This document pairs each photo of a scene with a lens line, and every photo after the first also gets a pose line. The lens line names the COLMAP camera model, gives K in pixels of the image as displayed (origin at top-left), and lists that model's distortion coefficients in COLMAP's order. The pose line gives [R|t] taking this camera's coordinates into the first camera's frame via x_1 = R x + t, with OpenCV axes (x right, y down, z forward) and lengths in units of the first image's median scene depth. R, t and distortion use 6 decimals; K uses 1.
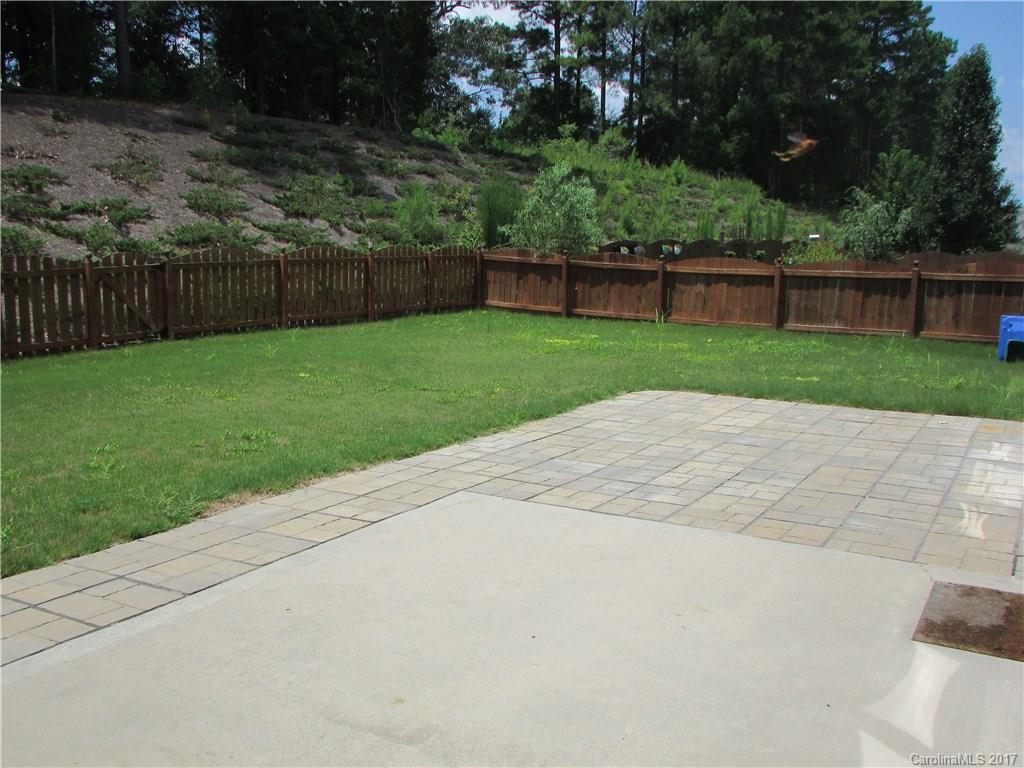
lens RADIAL K [[910.0, 0, 512.0], [0, 910.0, 384.0], [0, 0, 1]] dist [-0.040069, 0.005070]
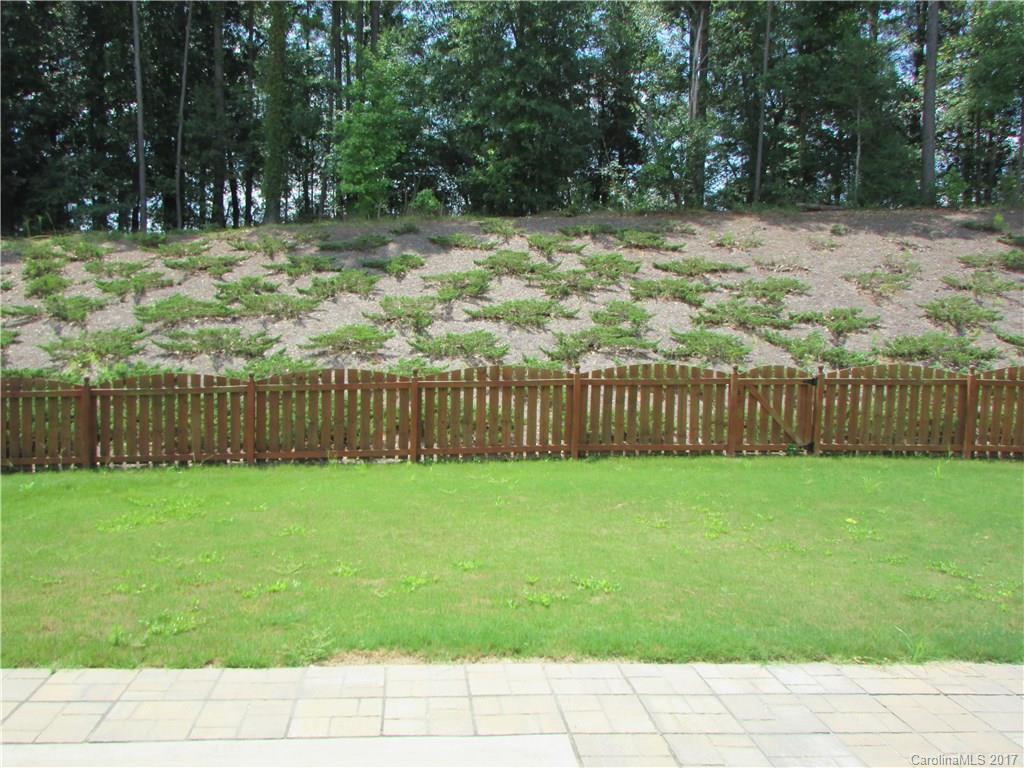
lens RADIAL K [[870.5, 0, 512.0], [0, 870.5, 384.0], [0, 0, 1]] dist [-0.001794, -0.003857]
pose [[0.620881, 0.063023, -0.781367, 0.104518], [-0.145678, 0.988676, -0.036013, -0.030990], [0.770250, 0.136188, 0.623031, 0.107854]]
